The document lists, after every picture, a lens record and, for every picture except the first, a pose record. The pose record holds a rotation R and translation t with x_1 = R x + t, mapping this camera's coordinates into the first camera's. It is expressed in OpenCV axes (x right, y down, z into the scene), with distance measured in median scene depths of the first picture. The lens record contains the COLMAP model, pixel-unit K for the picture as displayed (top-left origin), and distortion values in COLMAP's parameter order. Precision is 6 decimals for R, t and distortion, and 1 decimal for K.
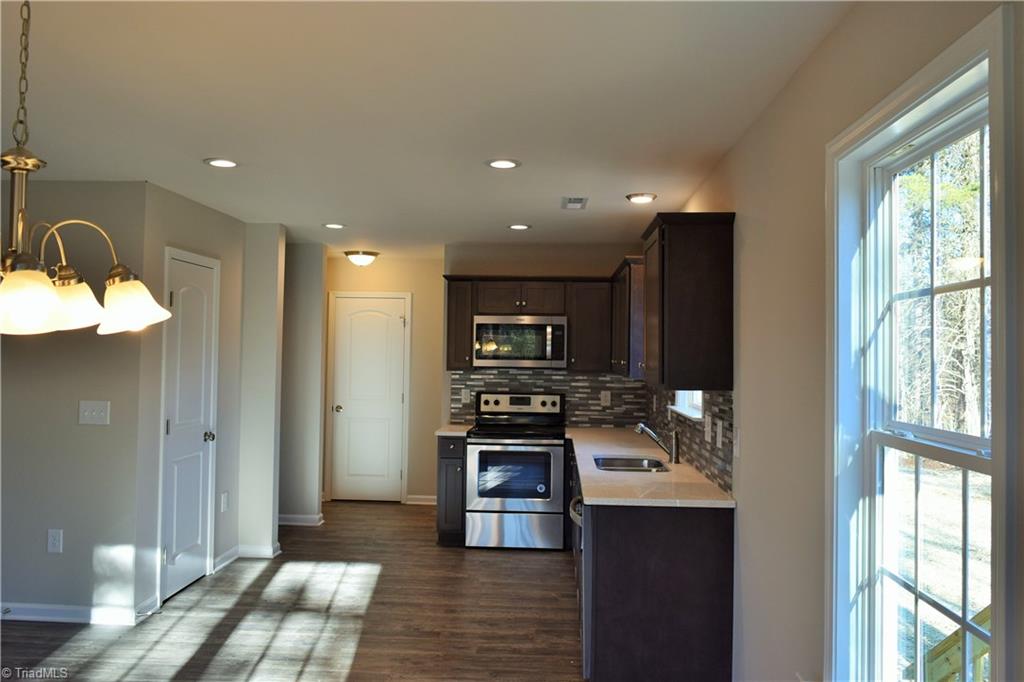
lens RADIAL K [[794.5, 0, 515.3], [0, 794.5, 336.3], [0, 0, 1]] dist [-0.011748, 0.002423]
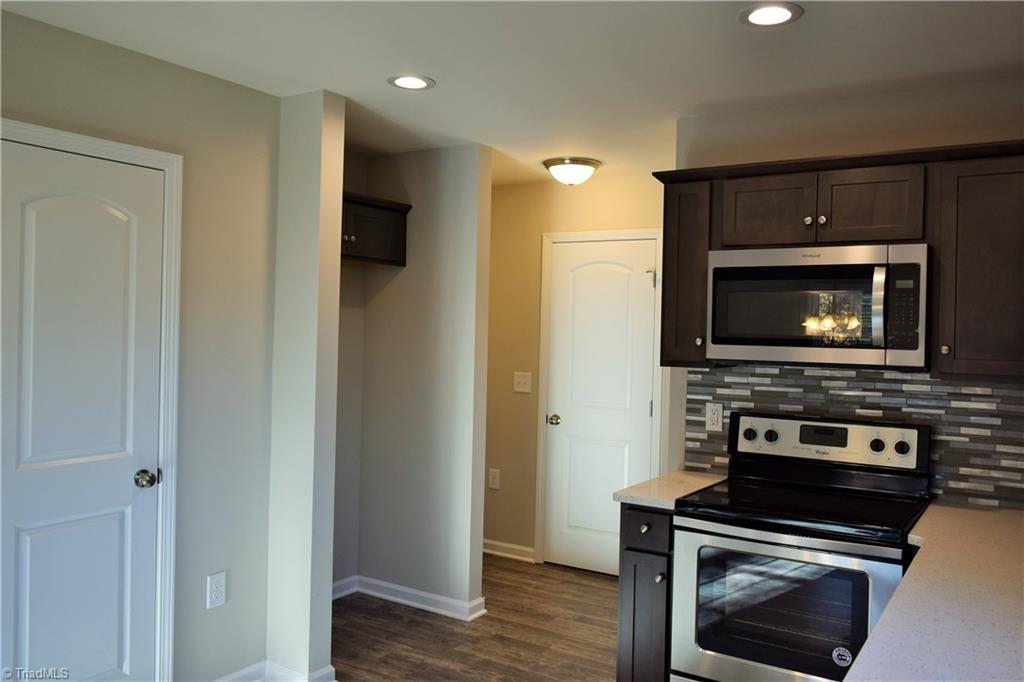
lens RADIAL K [[829.1, 0, 514.2], [0, 829.1, 335.2], [0, 0, 1]] dist [-0.012797, -0.001253]
pose [[0.867341, 0.009529, -0.497624, 0.088770], [0.000763, 0.999790, 0.020475, 0.013120], [0.497715, -0.018138, 0.867151, 0.494830]]
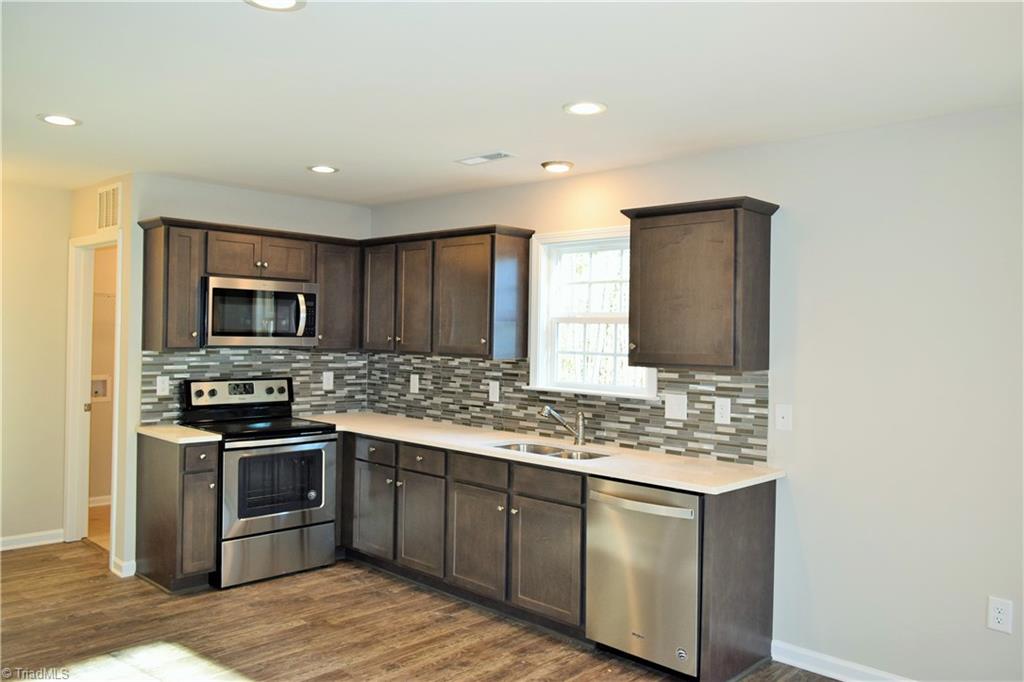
lens RADIAL K [[794.5, 0, 515.3], [0, 794.5, 336.3], [0, 0, 1]] dist [-0.011748, 0.002423]
pose [[0.652839, -0.001020, 0.757496, -0.407043], [-0.029691, 0.999196, 0.026935, 0.000967], [-0.756915, -0.040075, 0.652283, 0.291060]]
